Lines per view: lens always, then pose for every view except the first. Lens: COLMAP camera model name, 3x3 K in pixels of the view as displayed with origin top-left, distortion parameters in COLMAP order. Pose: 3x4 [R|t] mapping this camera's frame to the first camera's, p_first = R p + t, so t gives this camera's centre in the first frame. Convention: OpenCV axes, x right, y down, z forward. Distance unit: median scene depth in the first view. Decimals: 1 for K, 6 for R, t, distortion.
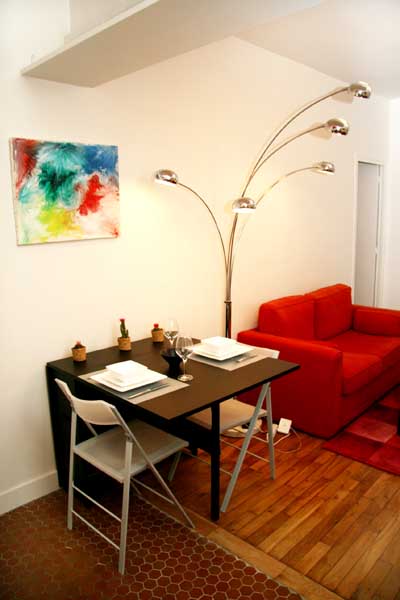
lens RADIAL K [[470.8, 0, 200.0], [0, 470.8, 300.0], [0, 0, 1]] dist [-0.180775, 0.136075]
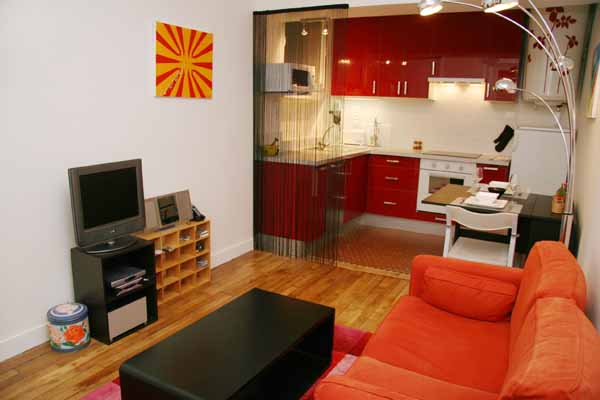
lens RADIAL K [[470.8, 0, 300.0], [0, 470.8, 200.0], [0, 0, 1]] dist [-0.180775, 0.136075]
pose [[-0.969521, 0.038586, -0.241953, 0.869329], [-0.056359, 0.925917, 0.373499, -0.349709], [0.238440, 0.375751, -0.895521, 2.077619]]
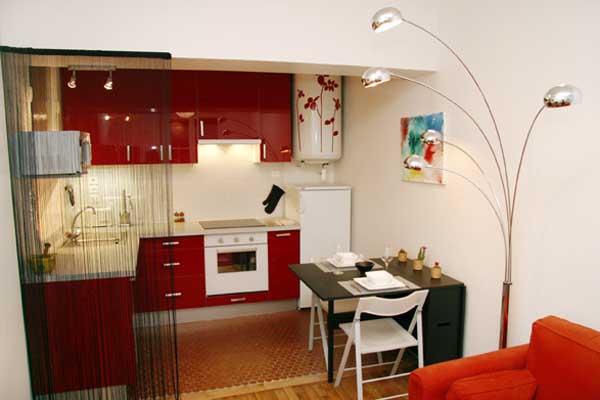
lens RADIAL K [[470.8, 0, 300.0], [0, 470.8, 200.0], [0, 0, 1]] dist [-0.180775, 0.136075]
pose [[-0.464375, 0.109546, -0.878838, 1.203340], [-0.152095, 0.967714, 0.200990, -0.315770], [0.872481, 0.227002, -0.432721, 1.339725]]
